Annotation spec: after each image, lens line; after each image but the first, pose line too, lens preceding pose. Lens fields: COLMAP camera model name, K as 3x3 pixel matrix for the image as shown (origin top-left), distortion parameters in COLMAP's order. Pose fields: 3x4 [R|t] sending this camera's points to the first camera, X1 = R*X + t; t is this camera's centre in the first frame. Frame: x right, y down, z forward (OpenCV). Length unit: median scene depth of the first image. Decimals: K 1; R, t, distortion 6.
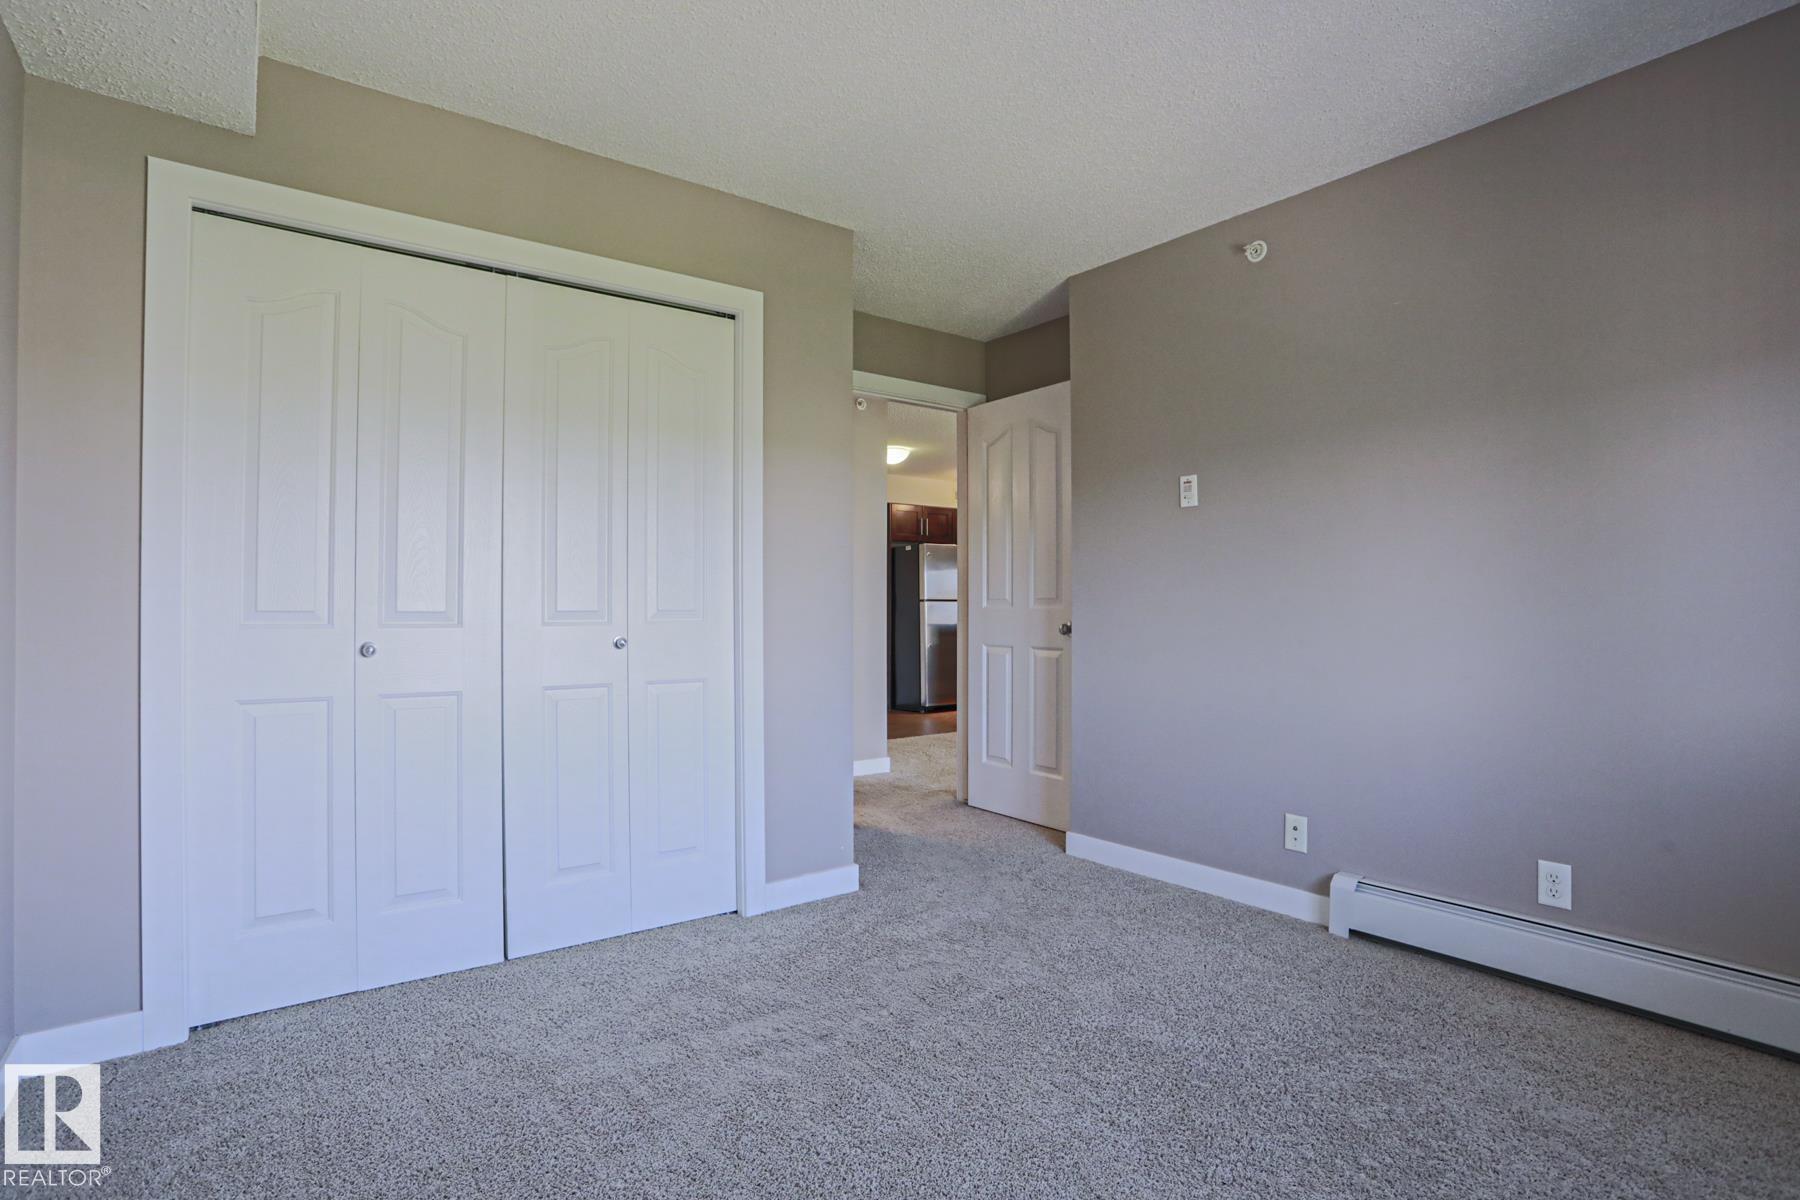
lens RADIAL K [[873.6, 0, 896.3], [0, 873.6, 600.7], [0, 0, 1]] dist [-0.051929, 0.014308]
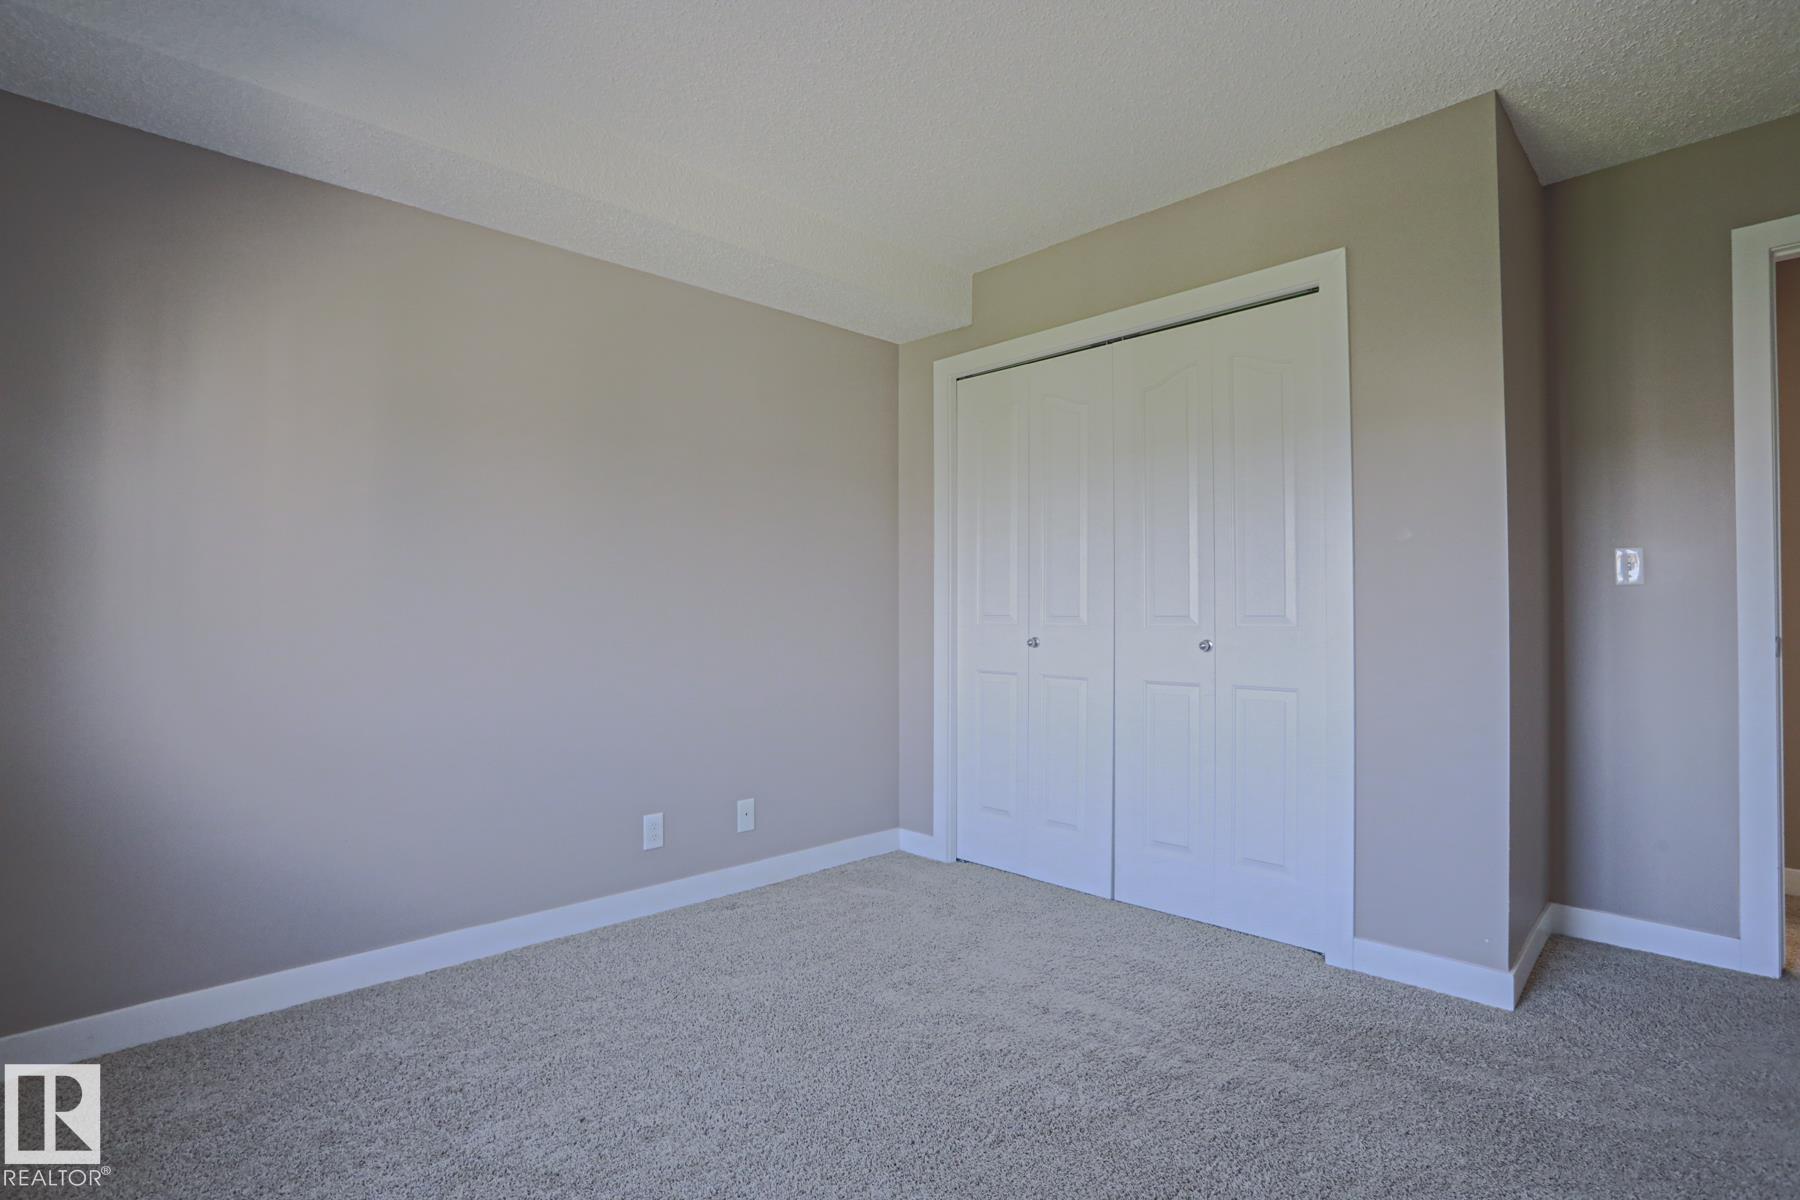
lens RADIAL K [[873.6, 0, 899.4], [0, 873.6, 603.0], [0, 0, 1]] dist [-0.051929, 0.014308]
pose [[0.138849, -0.010971, -0.990253, 0.752221], [0.007800, 0.999920, -0.009984, 0.003212], [0.990283, -0.006337, 0.138923, 0.534346]]
